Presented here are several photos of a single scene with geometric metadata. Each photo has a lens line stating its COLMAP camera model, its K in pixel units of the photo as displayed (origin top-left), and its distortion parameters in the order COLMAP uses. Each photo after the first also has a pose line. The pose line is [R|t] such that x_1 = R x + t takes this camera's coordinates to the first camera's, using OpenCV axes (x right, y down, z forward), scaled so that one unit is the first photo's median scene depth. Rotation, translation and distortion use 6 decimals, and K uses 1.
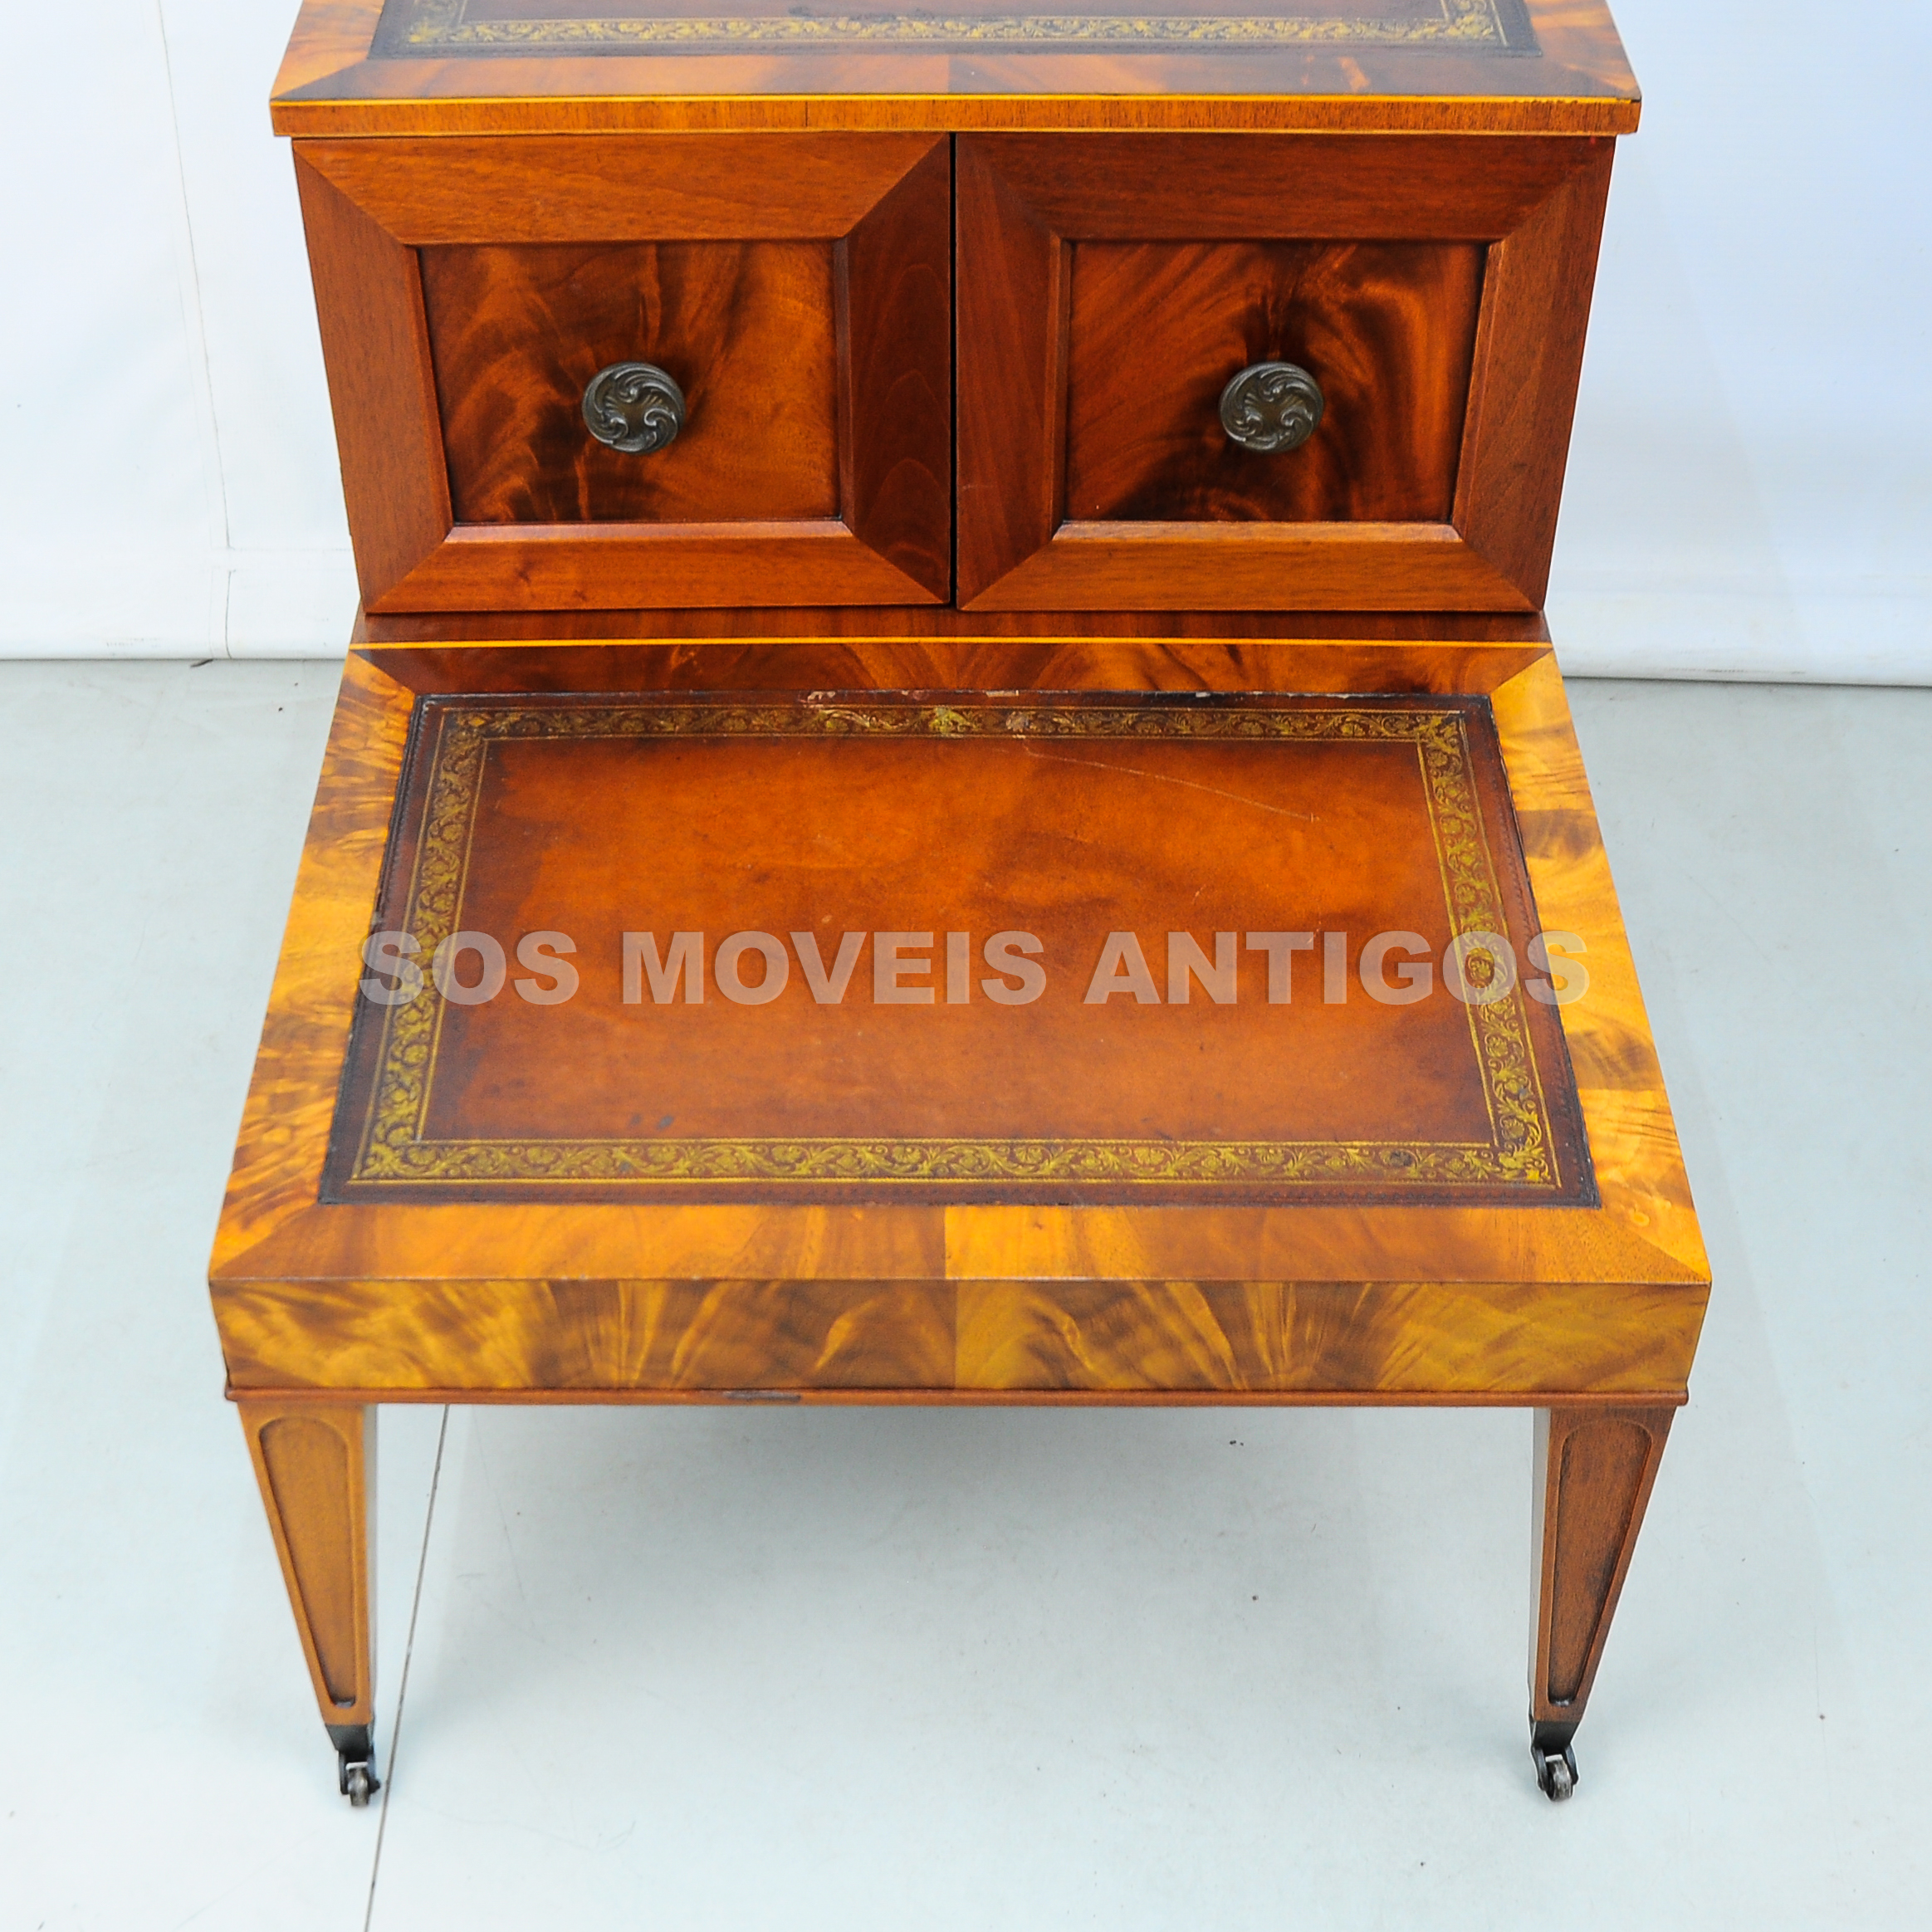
lens RADIAL K [[3035.1, 0, 899.9], [0, 3035.1, 1172.6], [0, 0, 1]] dist [-0.095527, 0.000000]
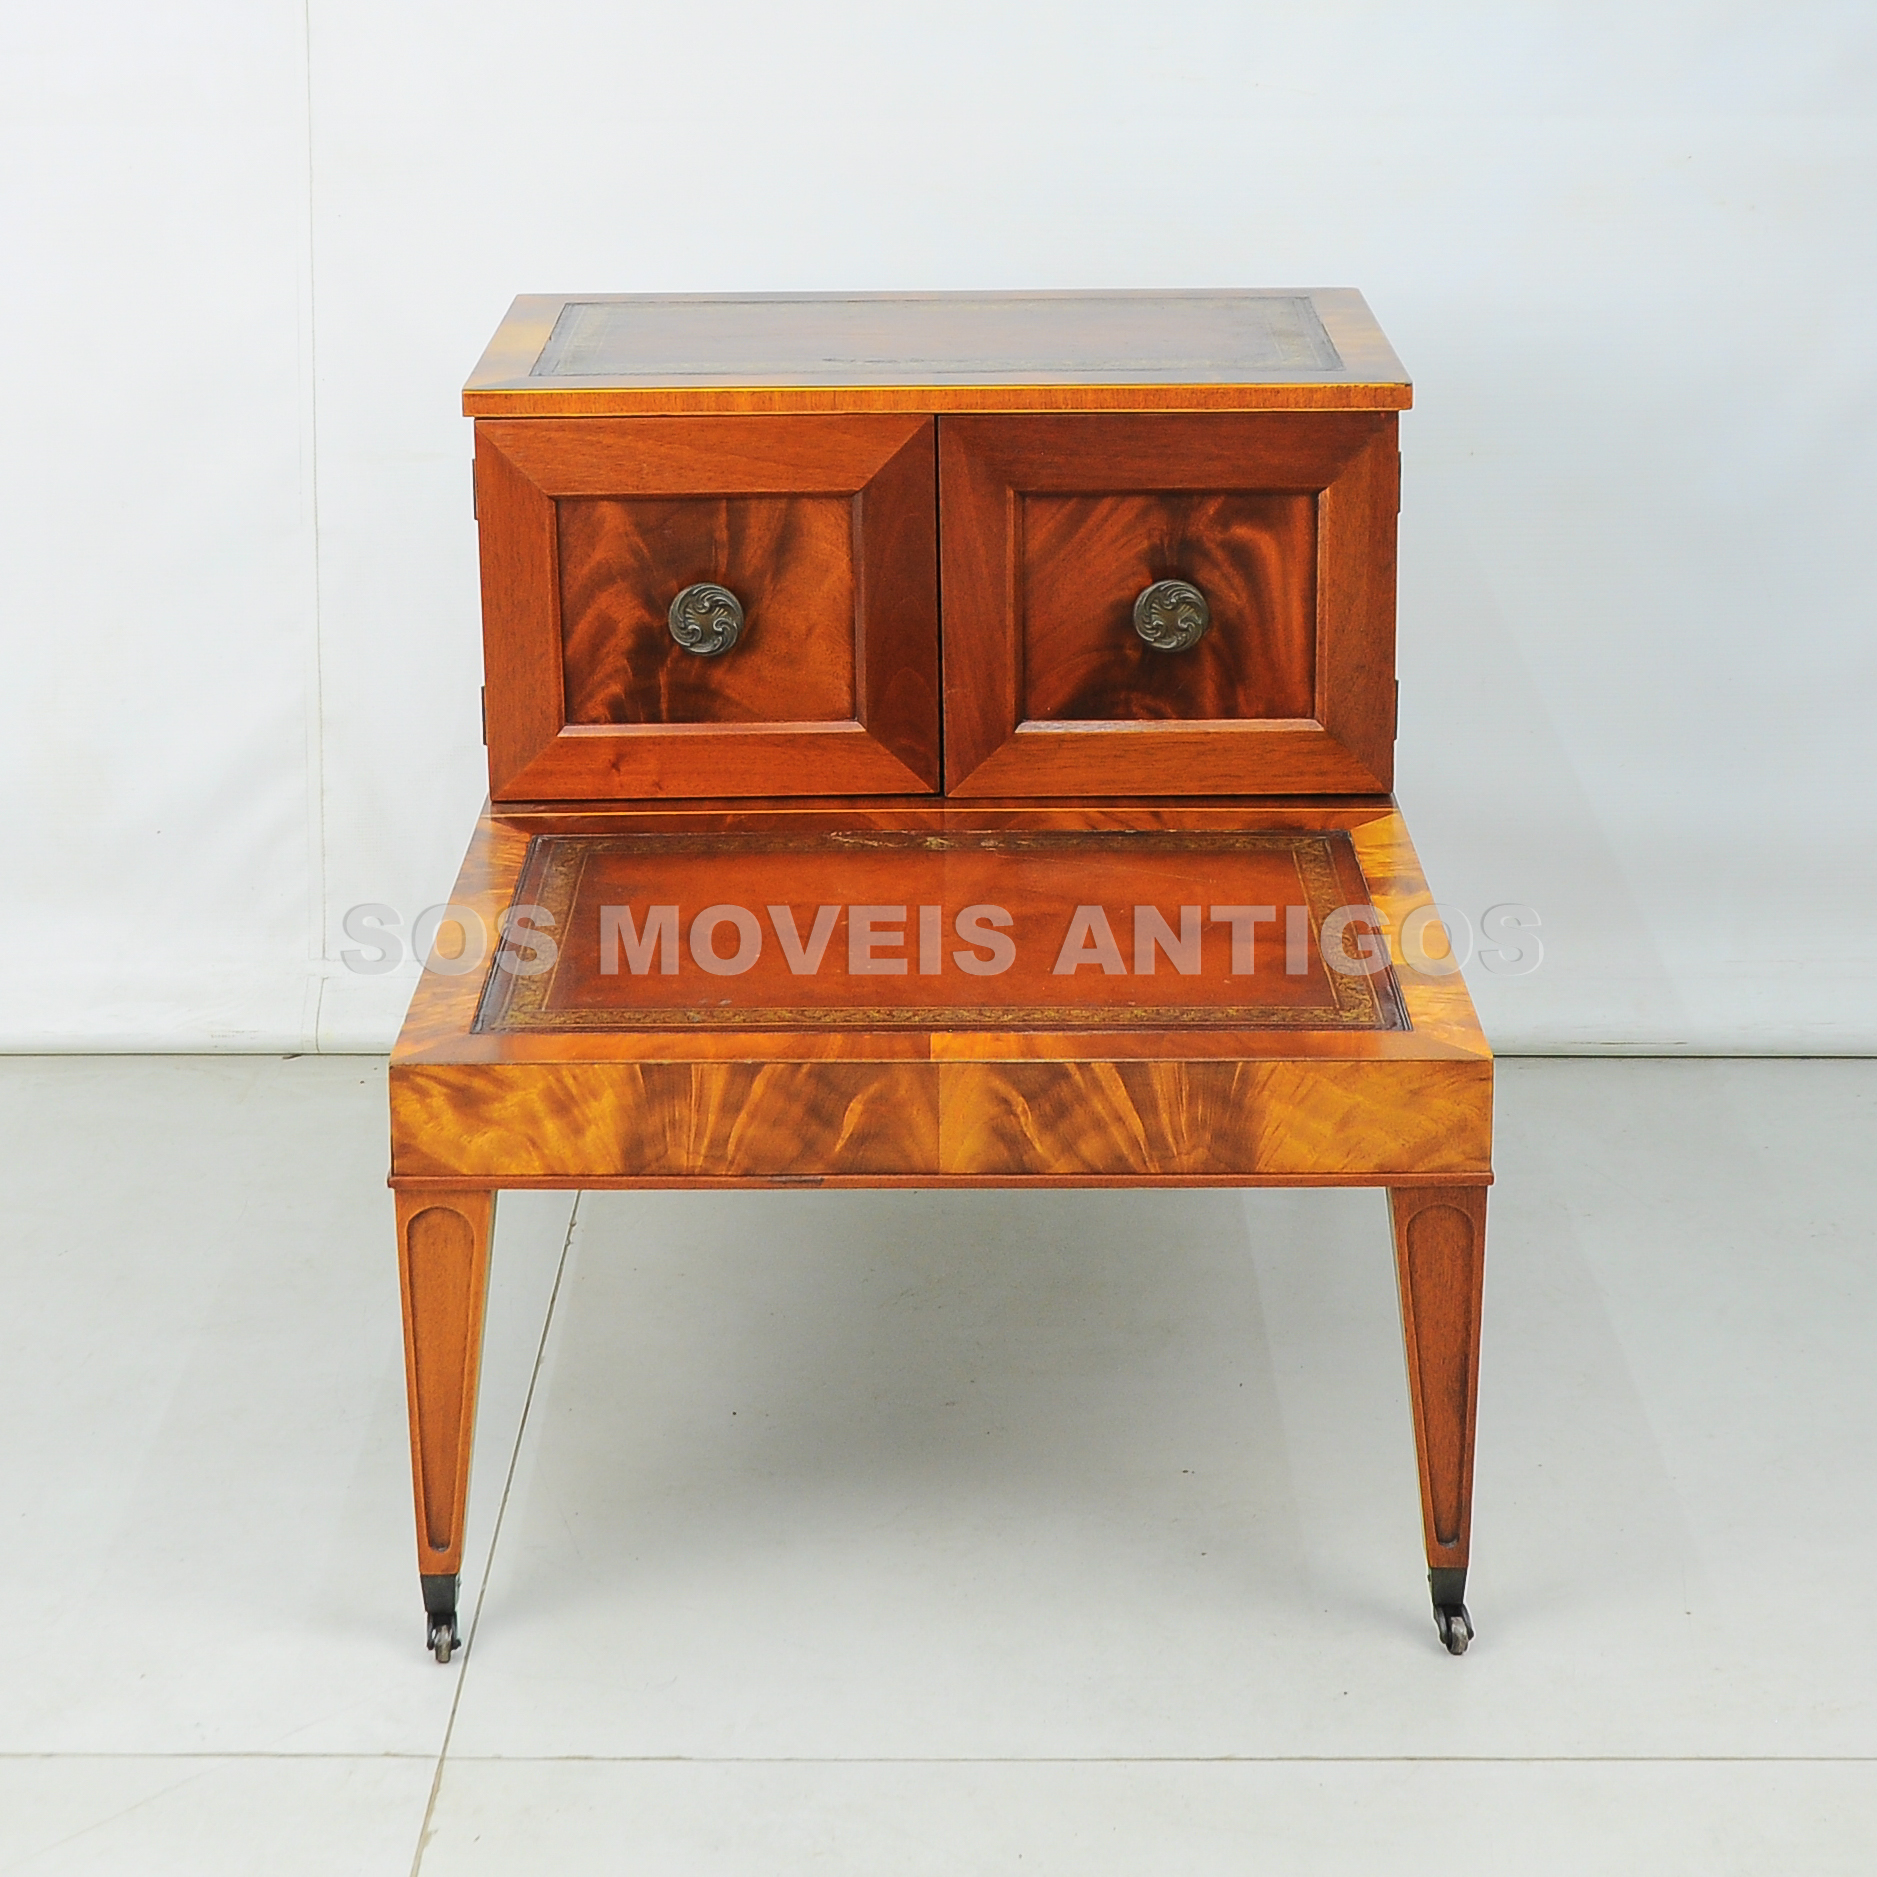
lens RADIAL K [[3843.4, 0, 951.1], [0, 3843.4, 524.1], [0, 0, 1]] dist [-0.096551, 0.000000]
pose [[0.999967, -0.002621, 0.007713, 0.010100], [0.006255, 0.853641, -0.520825, 0.642406], [-0.005219, 0.520856, 0.853629, -0.532586]]
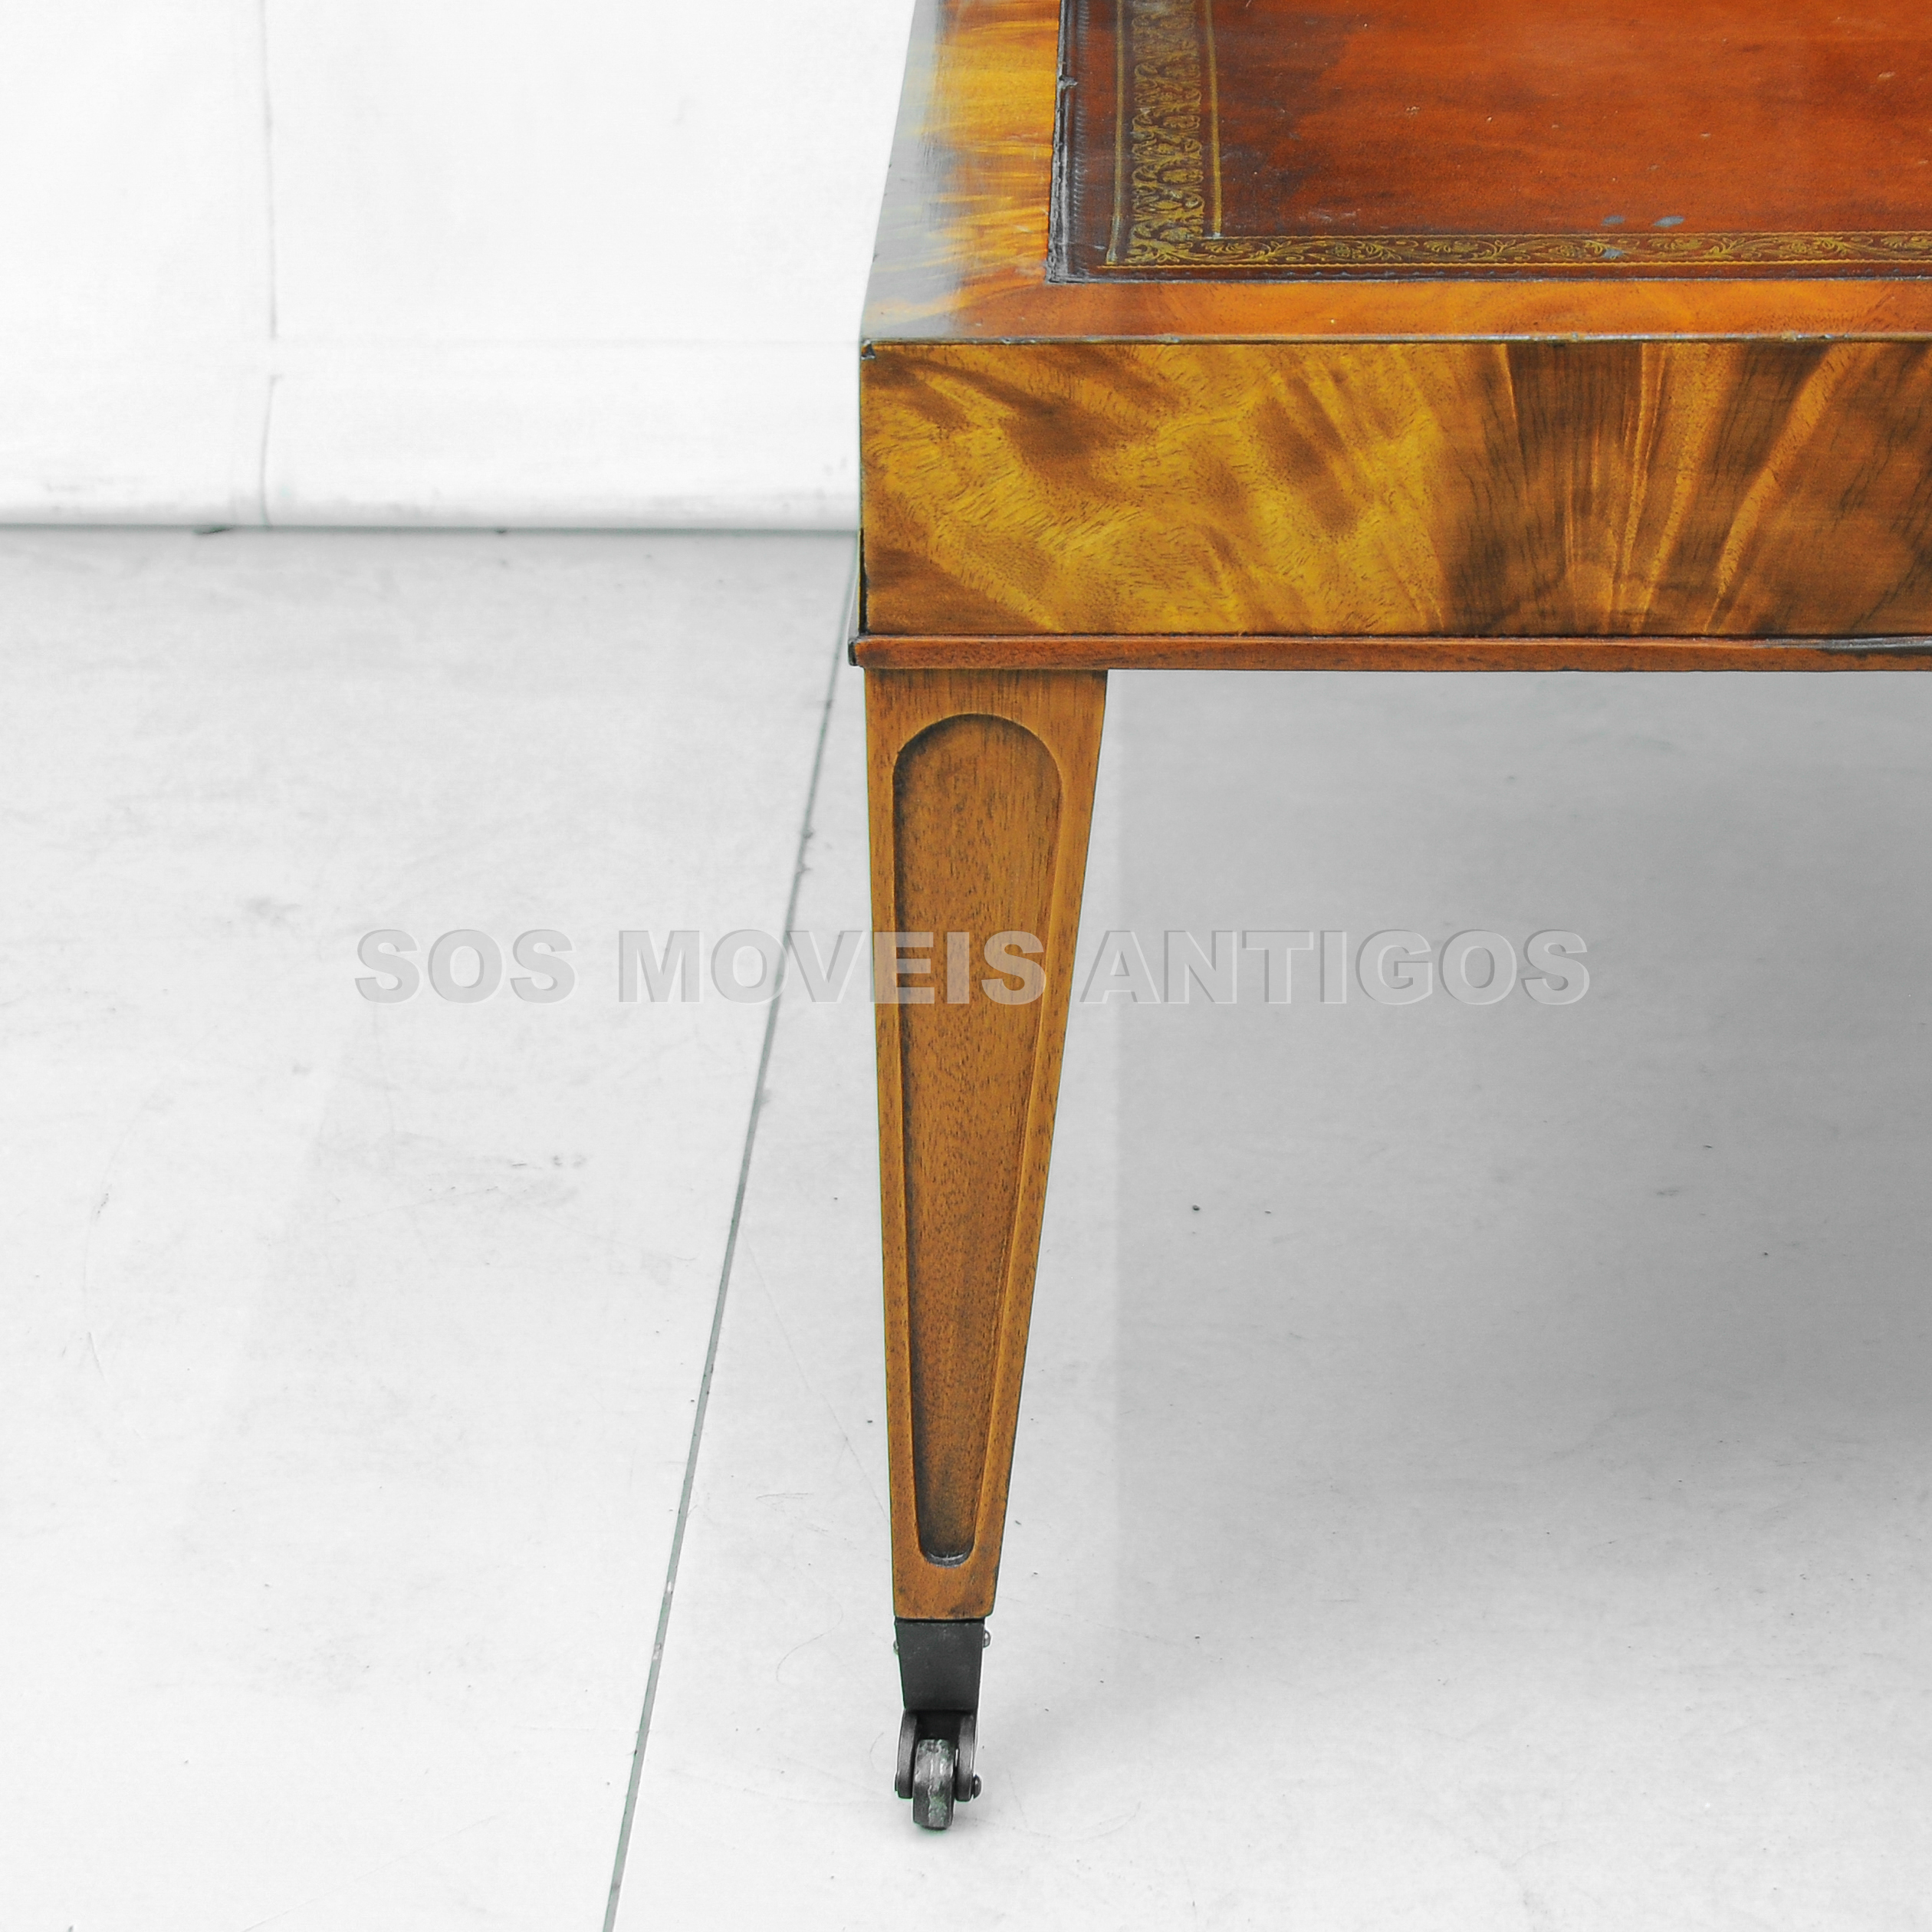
lens RADIAL K [[5336.0, 0, 1034.6], [0, 5336.0, 925.3], [0, 0, 1]] dist [0.176552, 0.000000]
pose [[0.999919, 0.004932, -0.011763, -0.165260], [-0.009037, 0.924749, -0.380471, 0.429863], [0.009001, 0.380547, 0.924718, 0.148906]]
